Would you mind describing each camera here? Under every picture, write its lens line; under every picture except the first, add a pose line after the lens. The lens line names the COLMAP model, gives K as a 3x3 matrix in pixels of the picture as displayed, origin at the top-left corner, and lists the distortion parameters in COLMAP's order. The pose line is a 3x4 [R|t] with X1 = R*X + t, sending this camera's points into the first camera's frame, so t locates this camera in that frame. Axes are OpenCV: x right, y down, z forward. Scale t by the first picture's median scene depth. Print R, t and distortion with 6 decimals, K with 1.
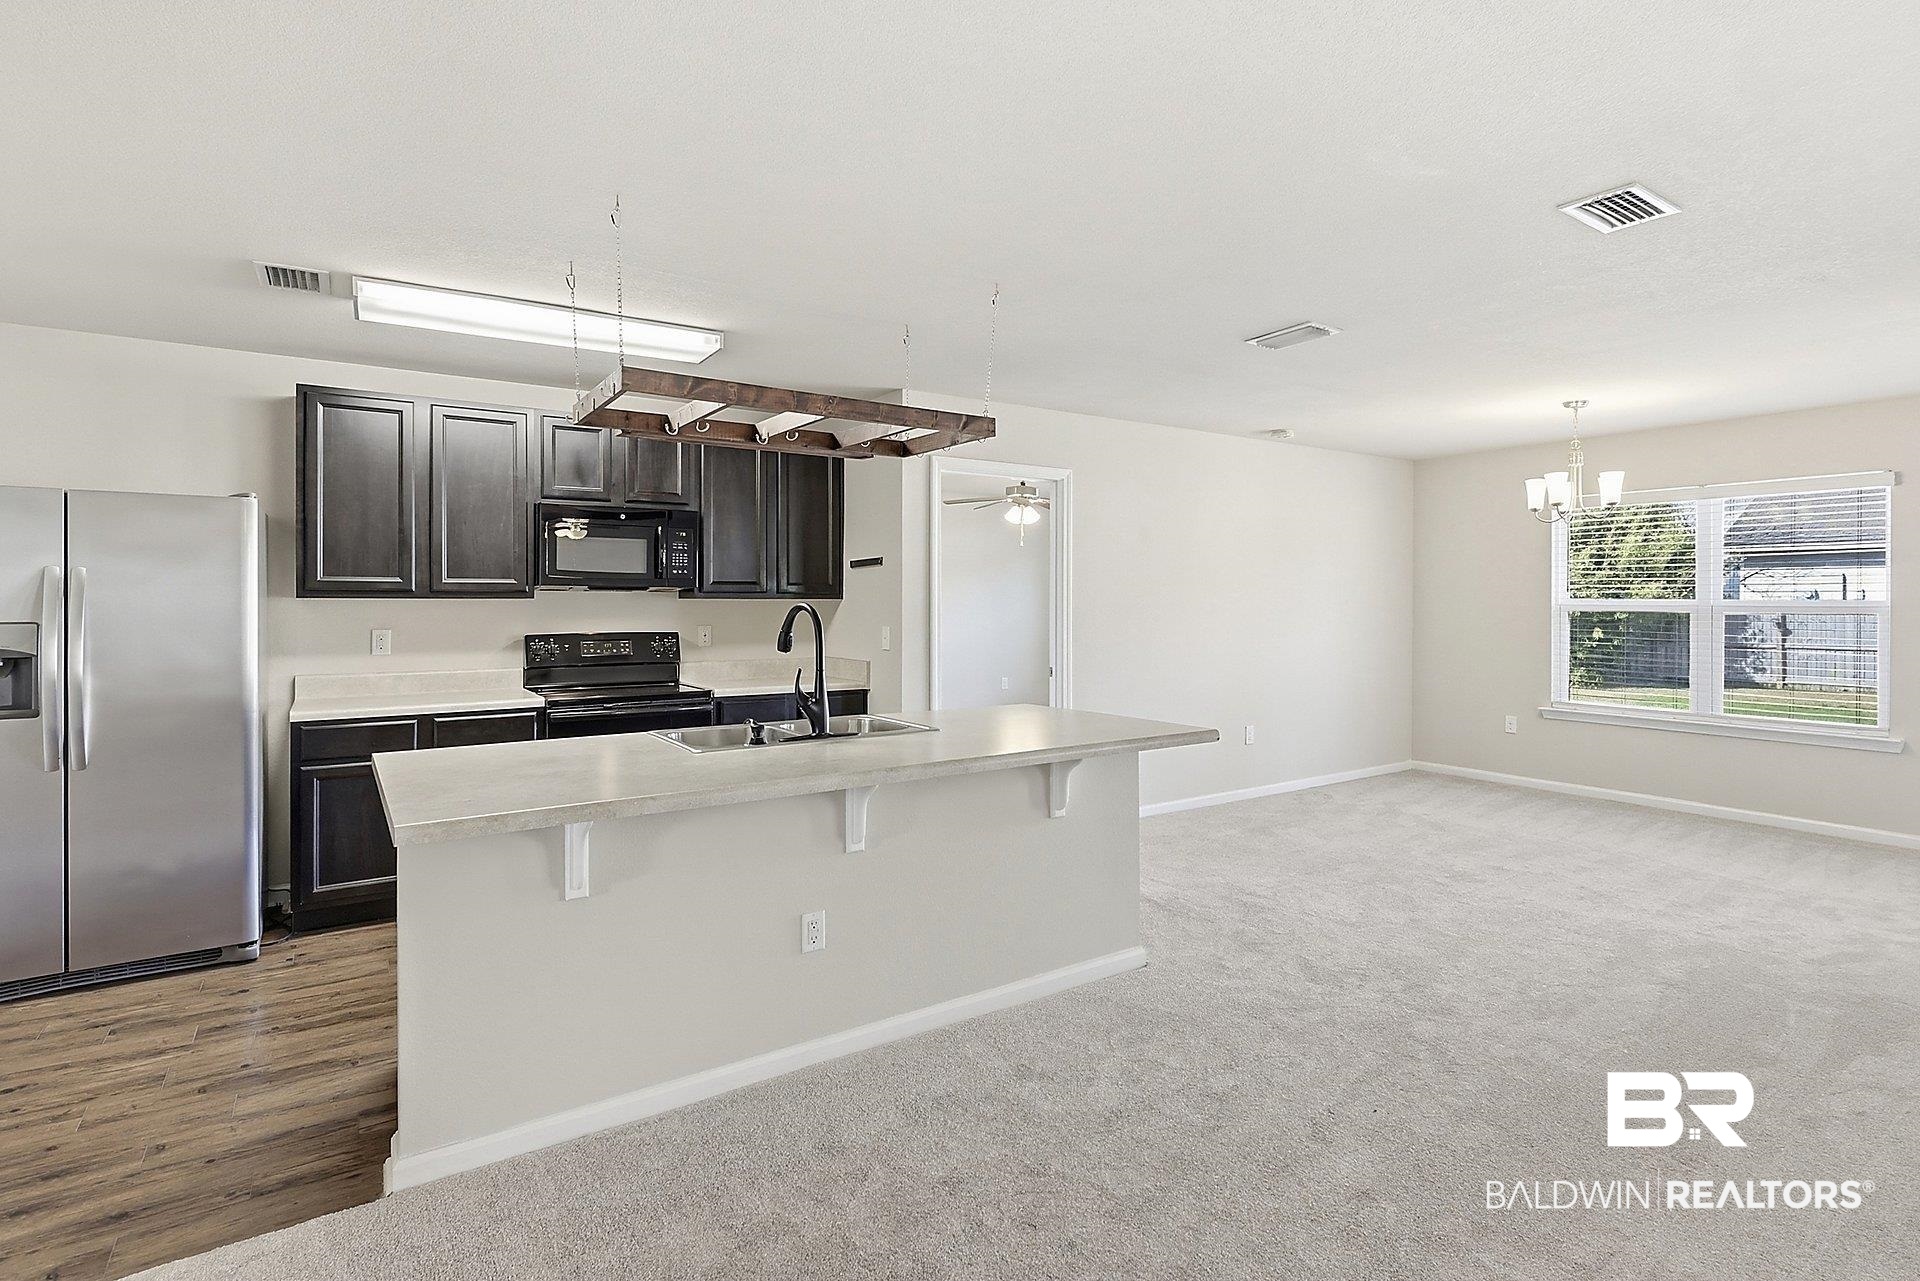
lens RADIAL K [[940.3, 0, 1026.7], [0, 940.3, 604.4], [0, 0, 1]] dist [0.000193, 0.002356]
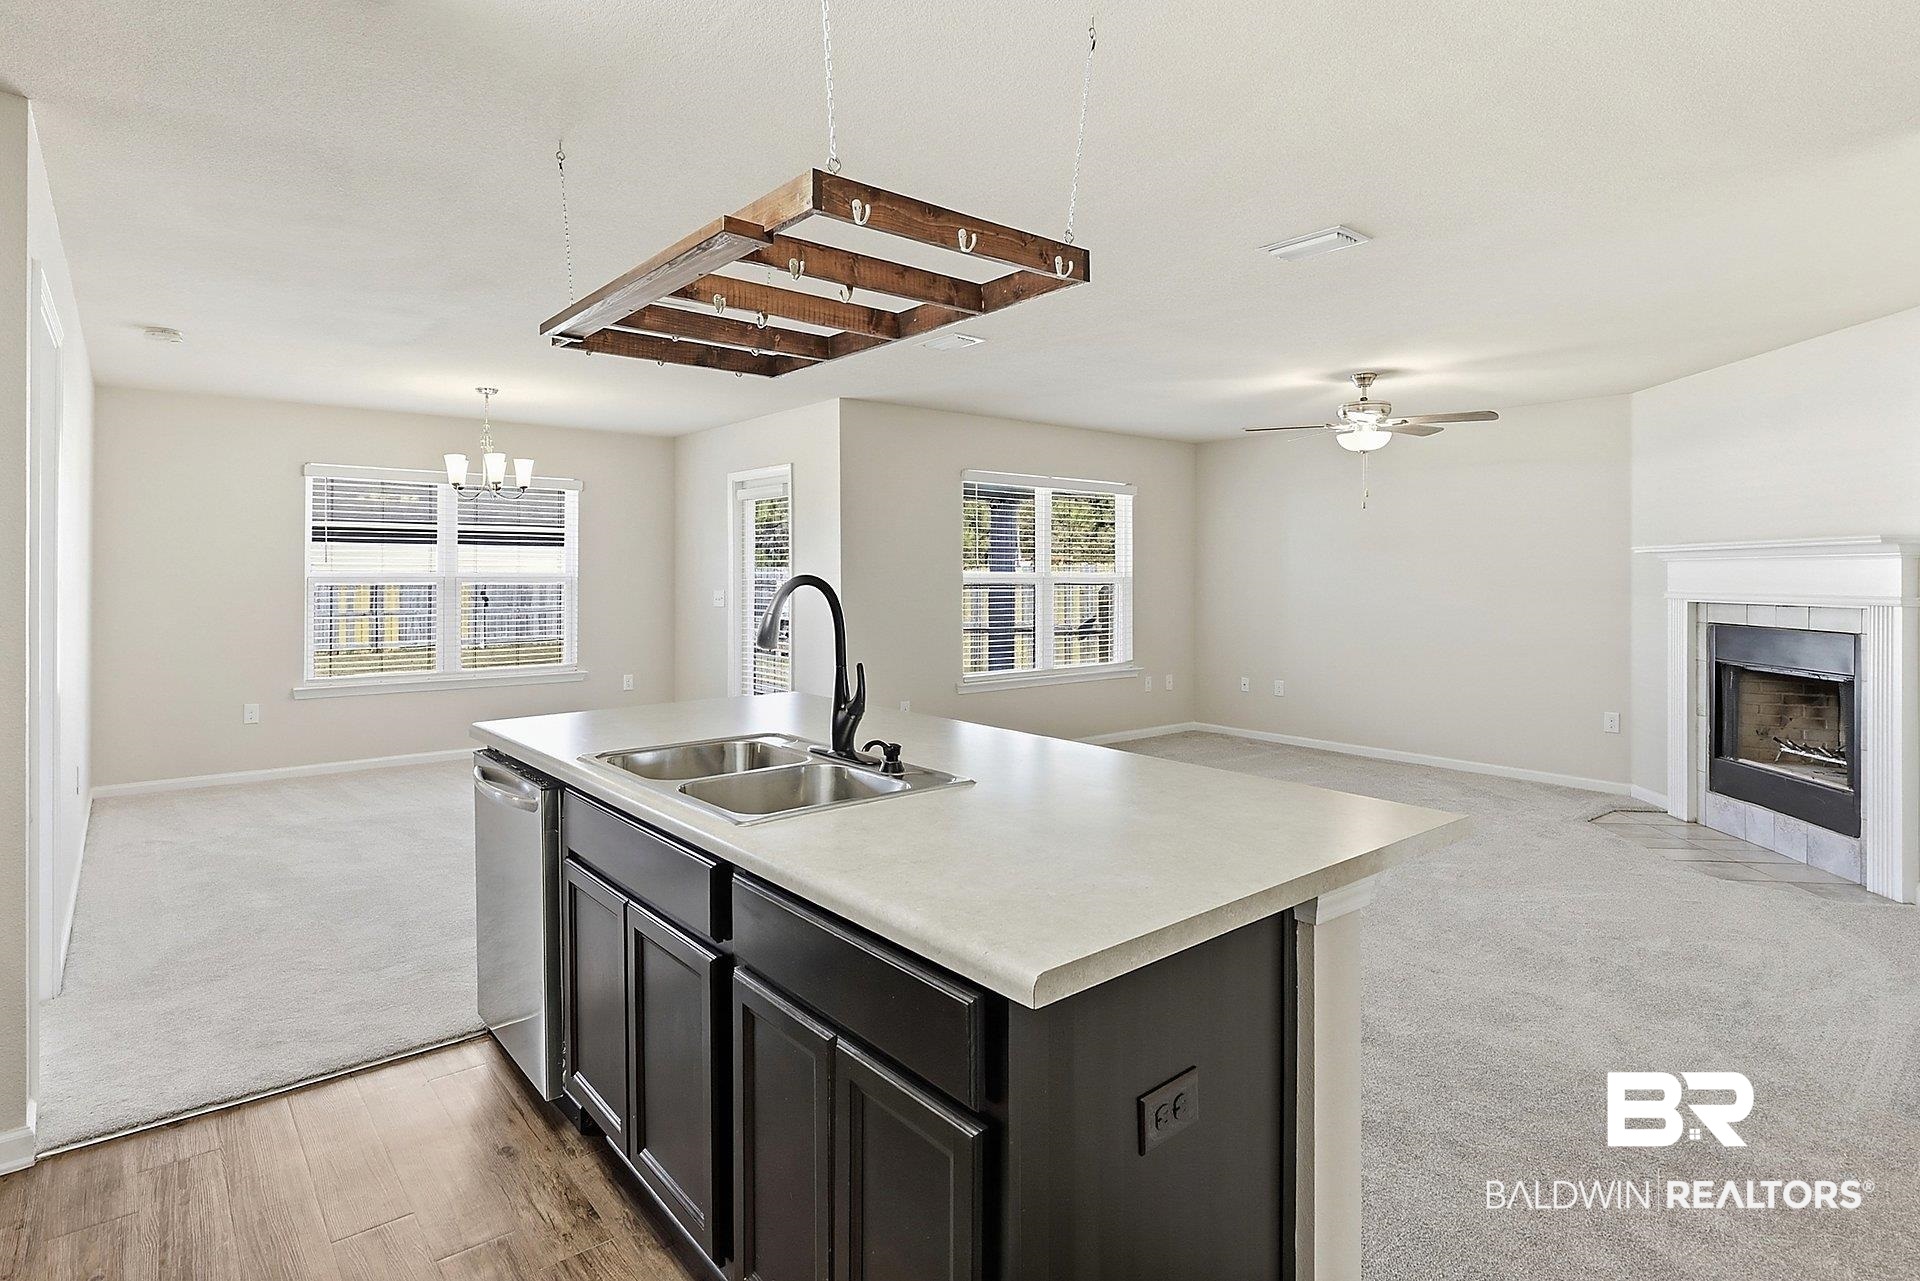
lens RADIAL K [[993.9, 0, 919.2], [0, 993.9, 569.3], [0, 0, 1]] dist [0.005119, -0.000162]
pose [[-0.054164, 0.003630, 0.998525, -0.625833], [0.002144, 0.999992, -0.003519, -0.001590], [-0.998530, 0.001950, -0.054171, 0.597120]]
